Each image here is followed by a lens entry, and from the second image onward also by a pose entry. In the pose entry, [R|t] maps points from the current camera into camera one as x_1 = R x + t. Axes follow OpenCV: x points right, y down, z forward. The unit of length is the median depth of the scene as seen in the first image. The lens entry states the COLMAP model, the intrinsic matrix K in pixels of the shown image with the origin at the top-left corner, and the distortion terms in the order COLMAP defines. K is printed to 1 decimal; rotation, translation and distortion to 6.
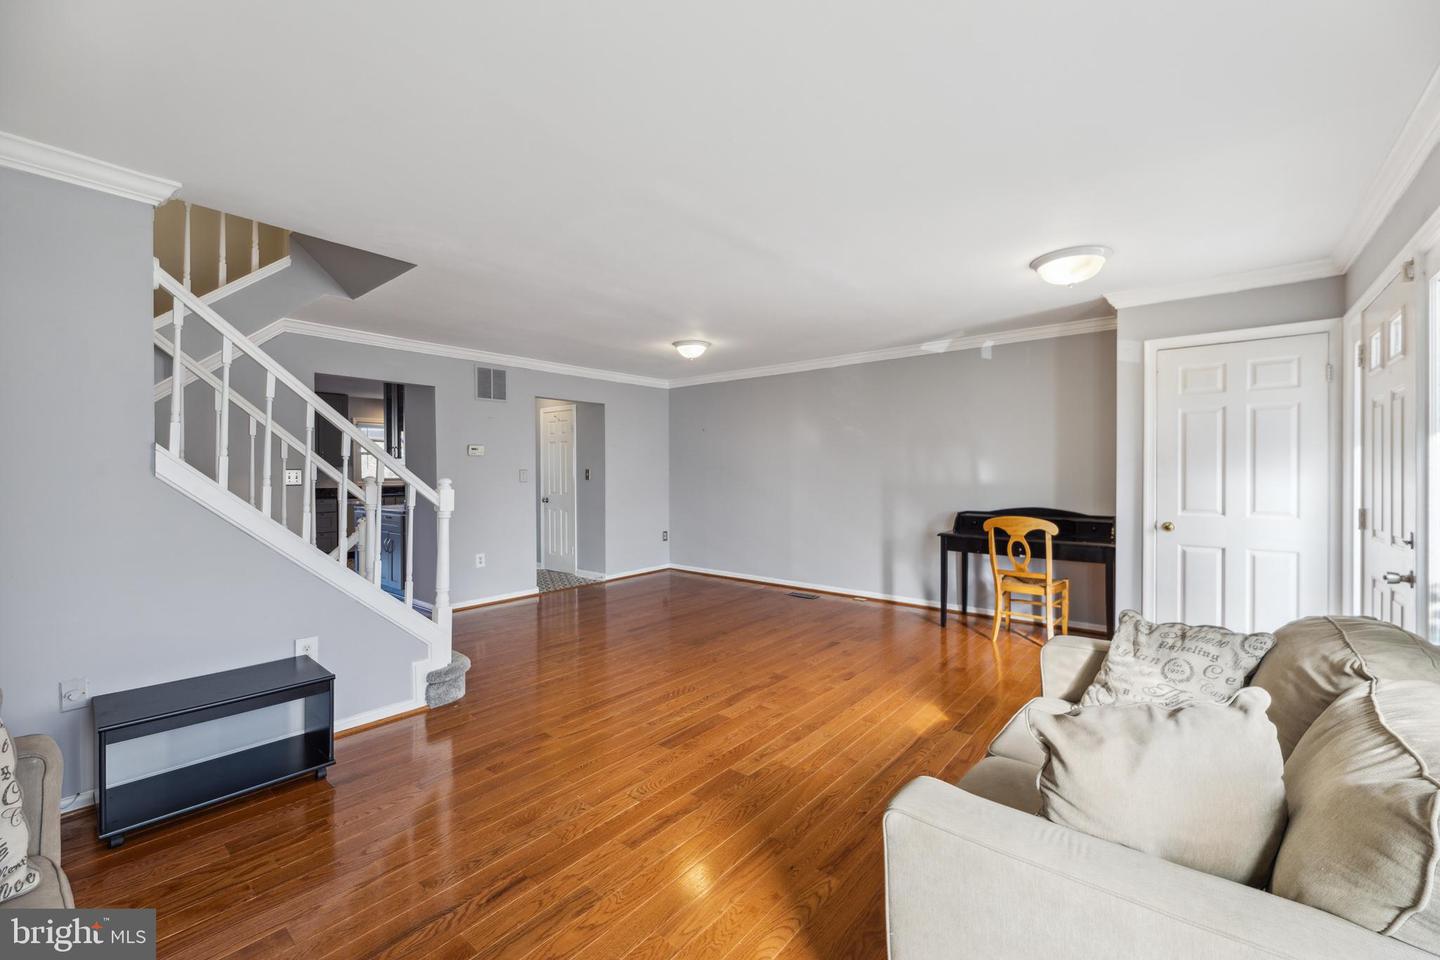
lens RADIAL K [[599.2, 0, 726.5], [0, 599.2, 478.3], [0, 0, 1]] dist [0.012787, 0.000130]
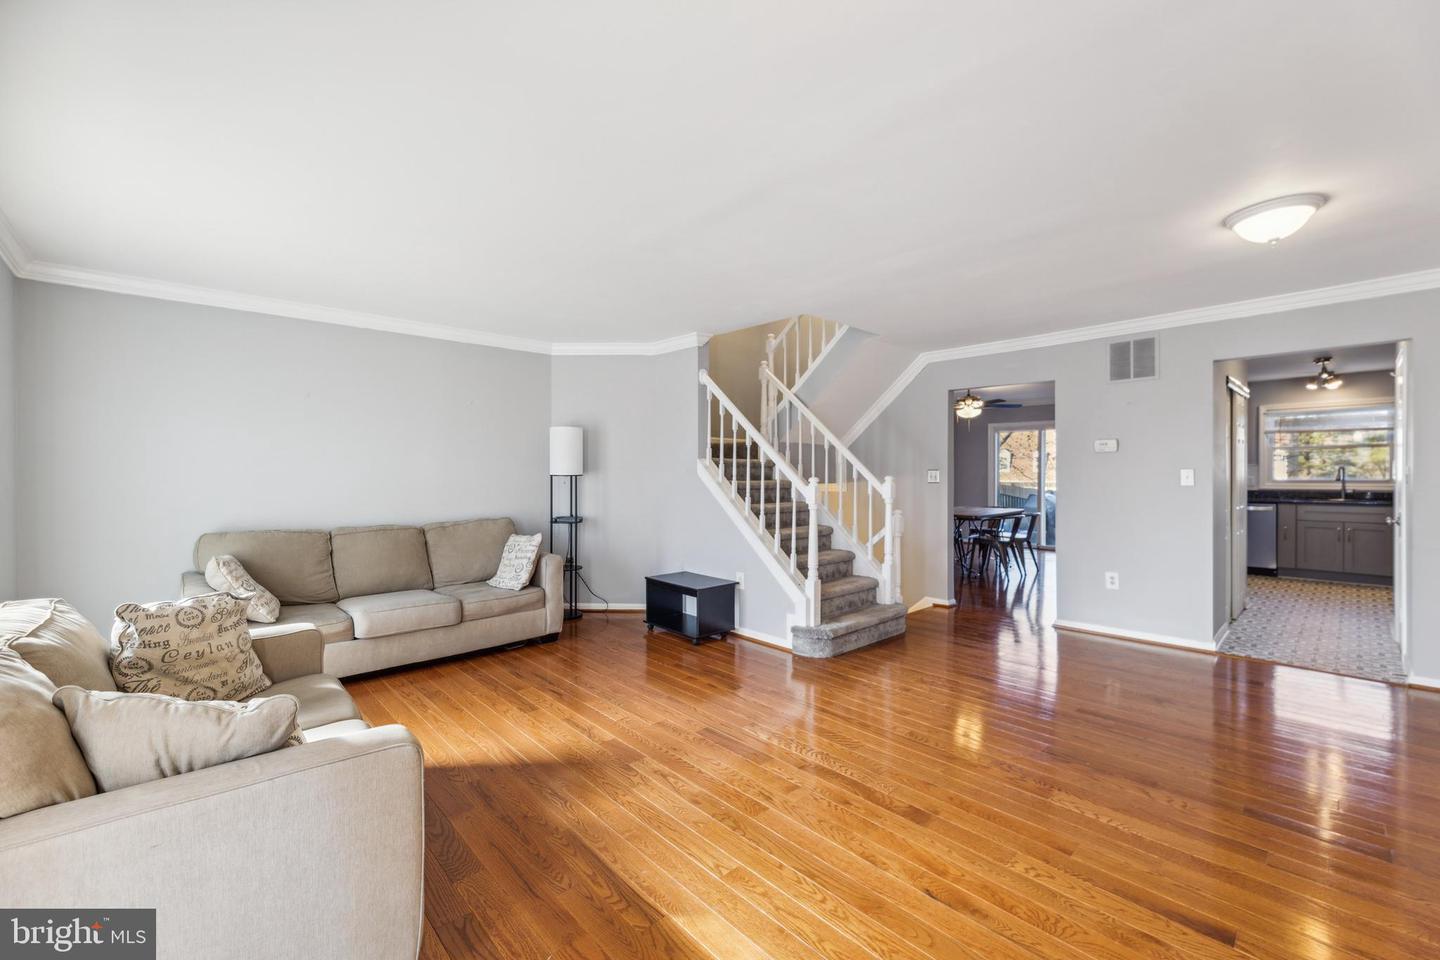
lens RADIAL K [[599.2, 0, 726.5], [0, 599.2, 478.3], [0, 0, 1]] dist [0.012787, 0.000130]
pose [[-0.152477, 0.009045, -0.988266, 0.816643], [-0.004312, 0.999943, 0.009817, -0.013004], [0.988298, 0.005758, -0.152429, 1.037282]]
